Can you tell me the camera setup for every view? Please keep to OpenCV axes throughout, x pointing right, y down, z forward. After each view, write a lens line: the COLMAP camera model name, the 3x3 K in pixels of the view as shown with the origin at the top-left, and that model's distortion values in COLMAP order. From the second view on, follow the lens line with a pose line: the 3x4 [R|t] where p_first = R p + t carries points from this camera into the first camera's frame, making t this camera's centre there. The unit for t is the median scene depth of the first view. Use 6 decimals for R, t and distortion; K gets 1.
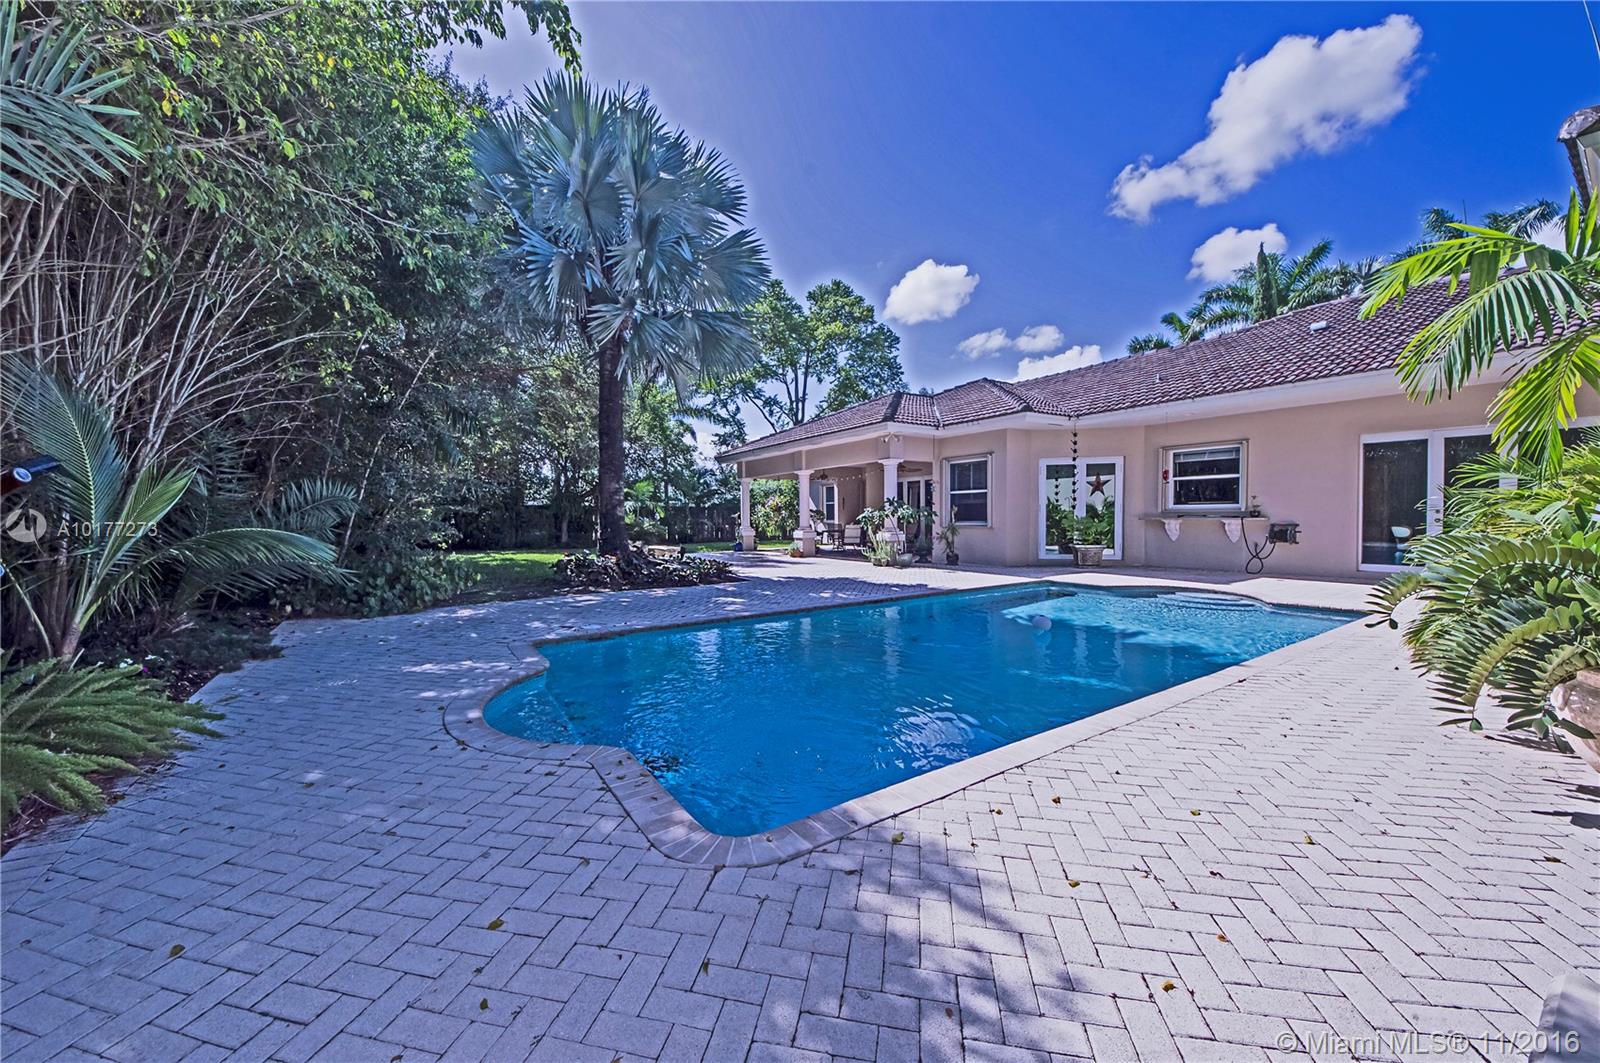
lens RADIAL K [[565.5, 0, 800.0], [0, 565.5, 531.5], [0, 0, 1]] dist [0.032974, -0.022738]
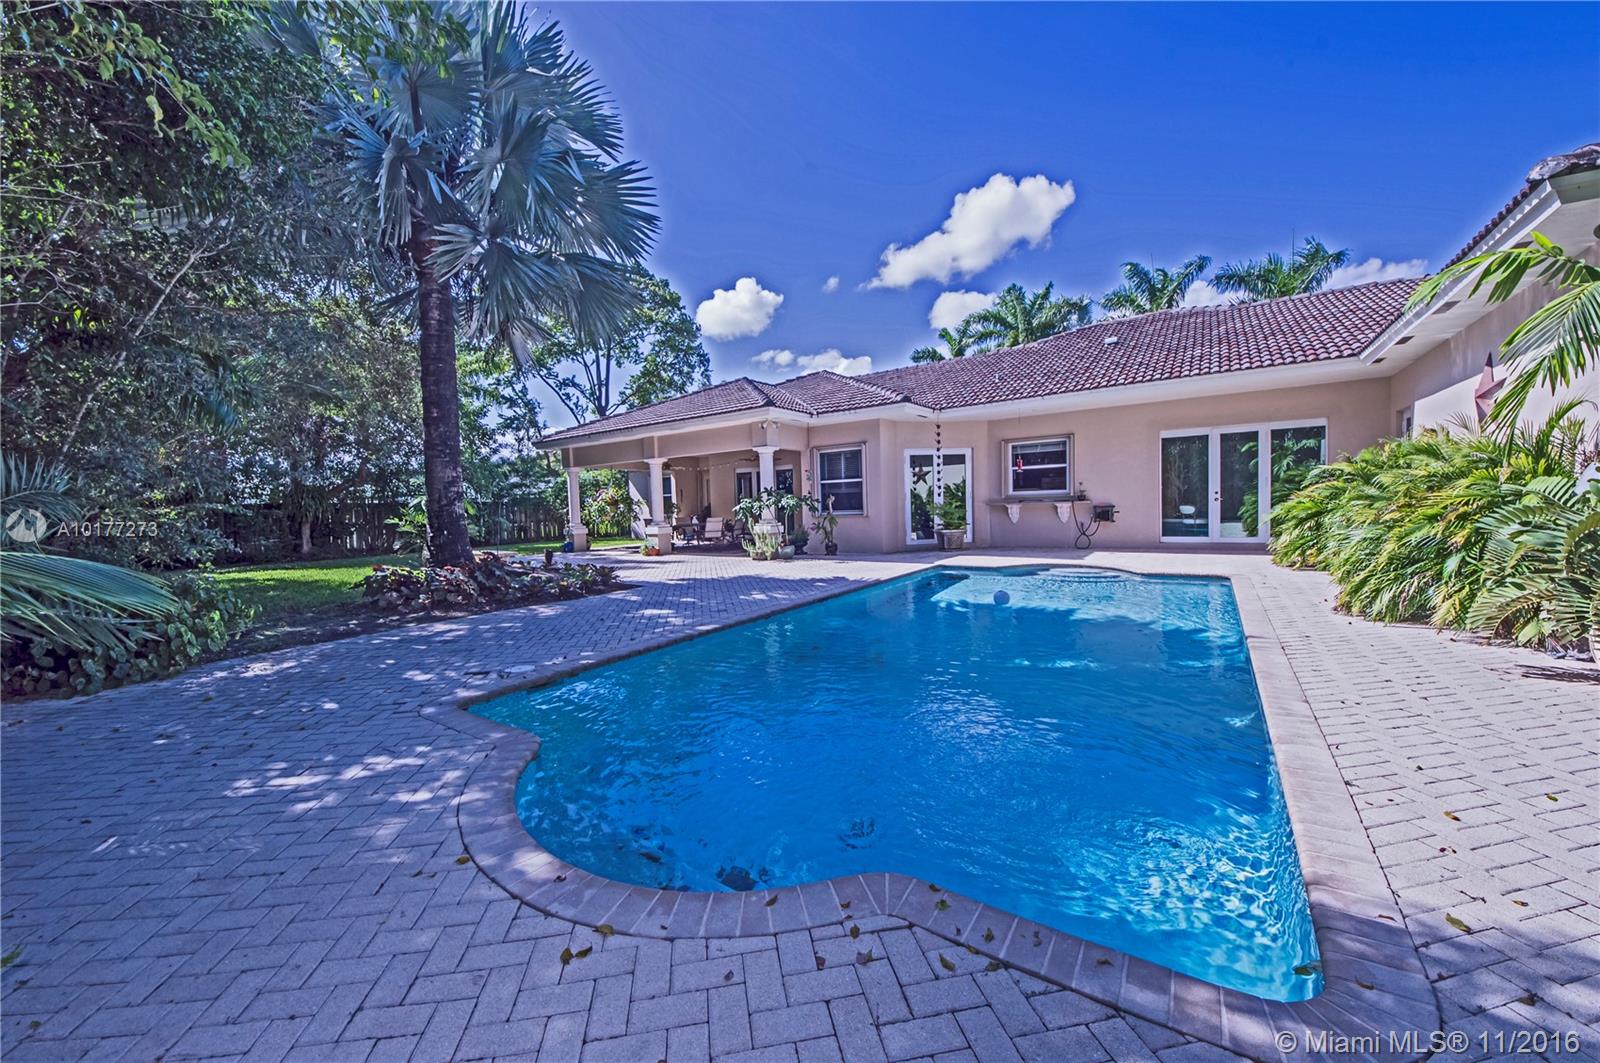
lens RADIAL K [[565.5, 0, 800.0], [0, 565.5, 531.5], [0, 0, 1]] dist [0.032974, -0.022738]
pose [[0.933552, -0.037630, 0.356462, -0.134187], [0.033137, 0.999276, 0.018706, -0.002367], [-0.356907, -0.005651, 0.934123, 0.096884]]
